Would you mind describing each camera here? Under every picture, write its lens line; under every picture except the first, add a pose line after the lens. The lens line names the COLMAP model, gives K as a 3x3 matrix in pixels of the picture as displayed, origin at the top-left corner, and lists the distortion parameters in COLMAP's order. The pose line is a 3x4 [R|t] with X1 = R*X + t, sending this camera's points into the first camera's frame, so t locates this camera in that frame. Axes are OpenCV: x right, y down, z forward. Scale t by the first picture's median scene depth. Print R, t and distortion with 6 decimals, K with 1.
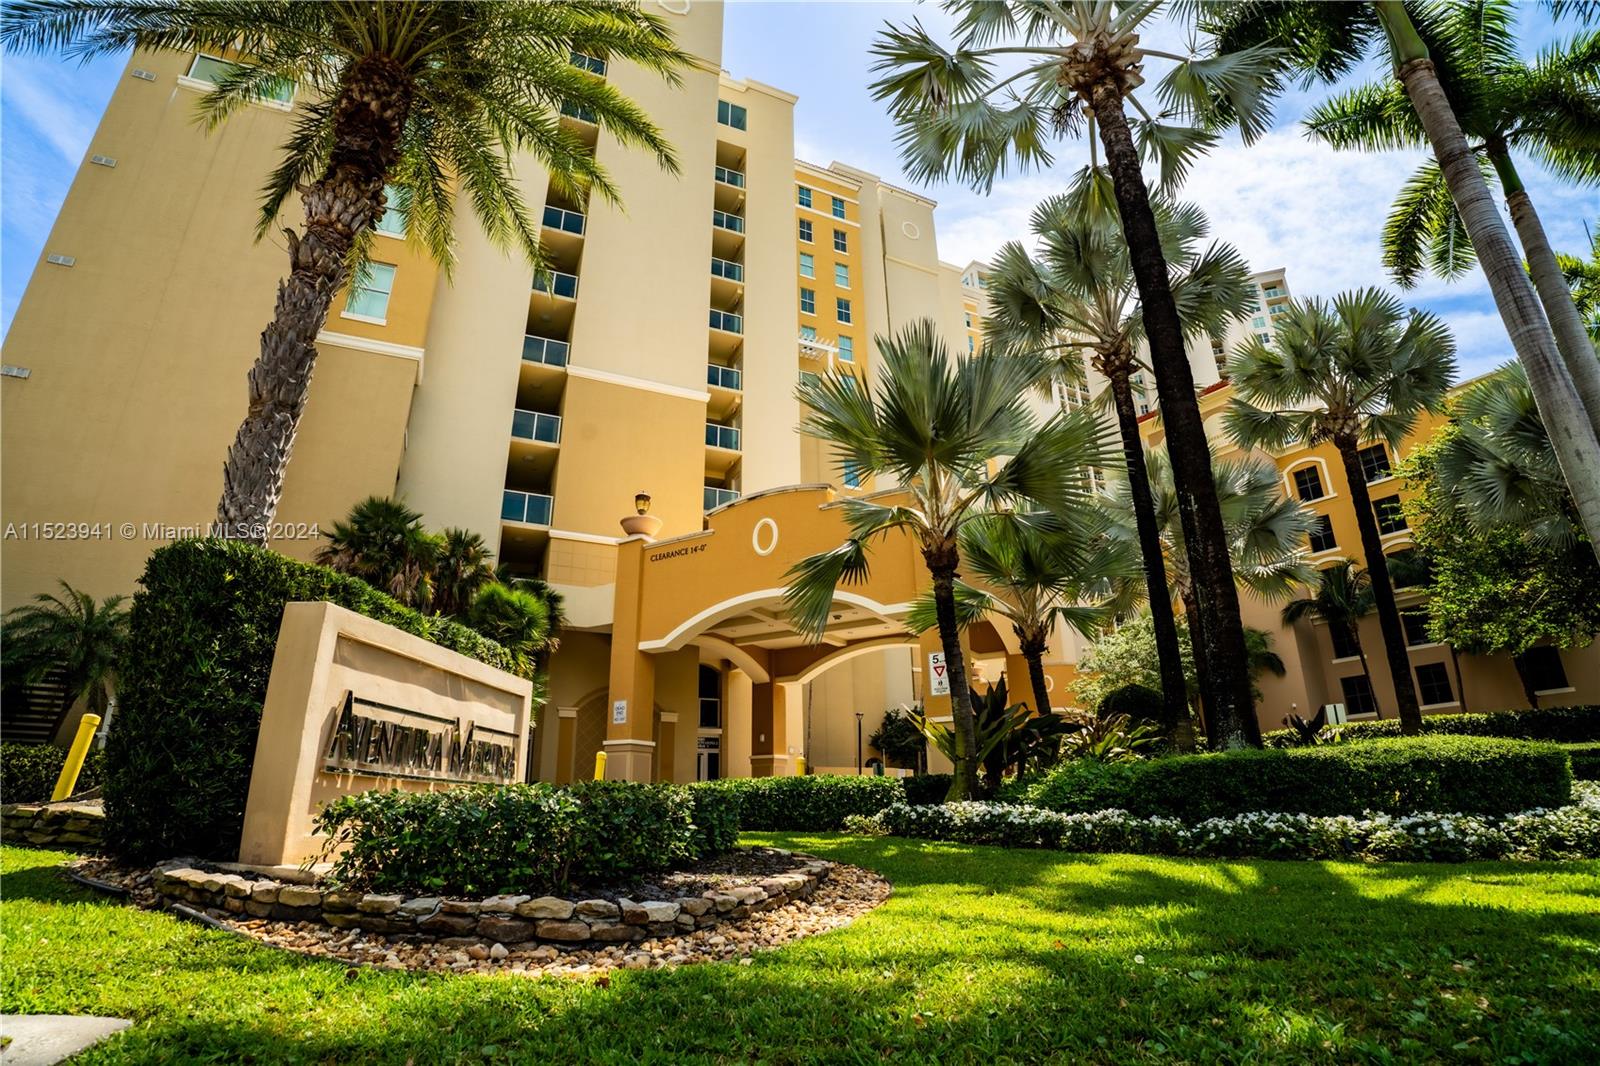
lens RADIAL K [[834.2, 0, 790.8], [0, 834.2, 505.8], [0, 0, 1]] dist [-0.121483, 0.038744]
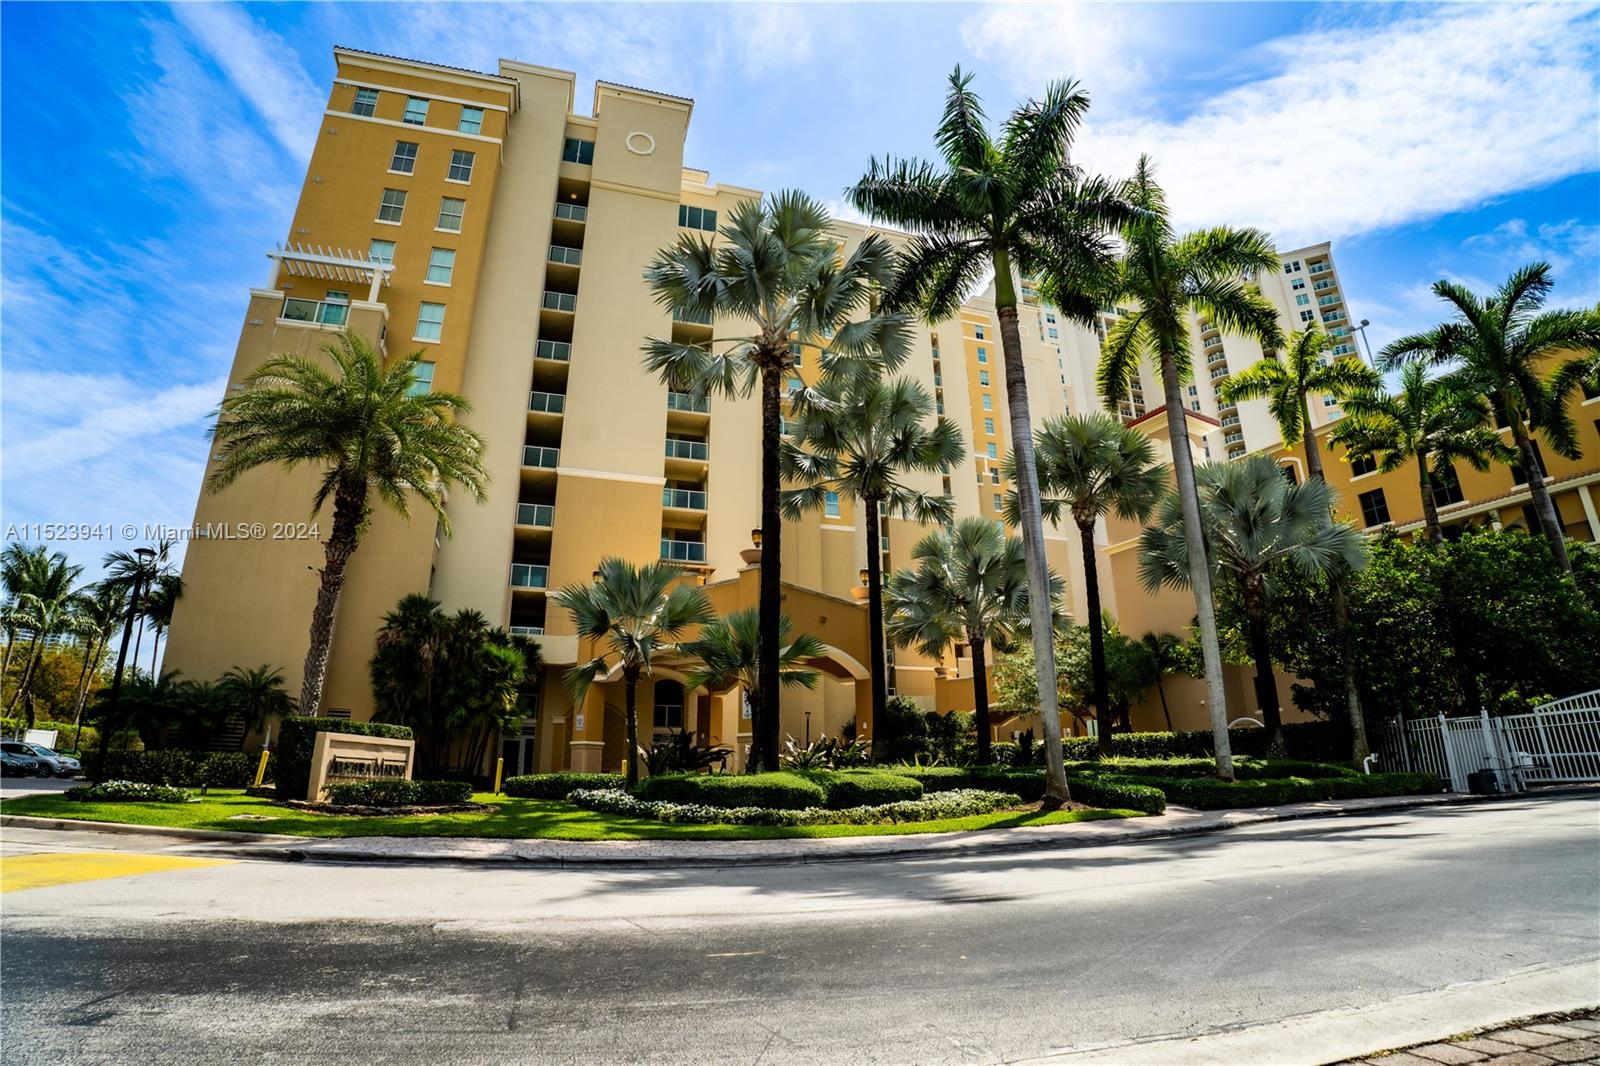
lens RADIAL K [[834.2, 0, 790.8], [0, 834.2, 505.8], [0, 0, 1]] dist [-0.121483, 0.038744]
pose [[0.992128, -0.040588, -0.118466, 0.412398], [0.044043, 0.998673, 0.026696, -0.188329], [0.117225, -0.031703, 0.992599, -0.482824]]
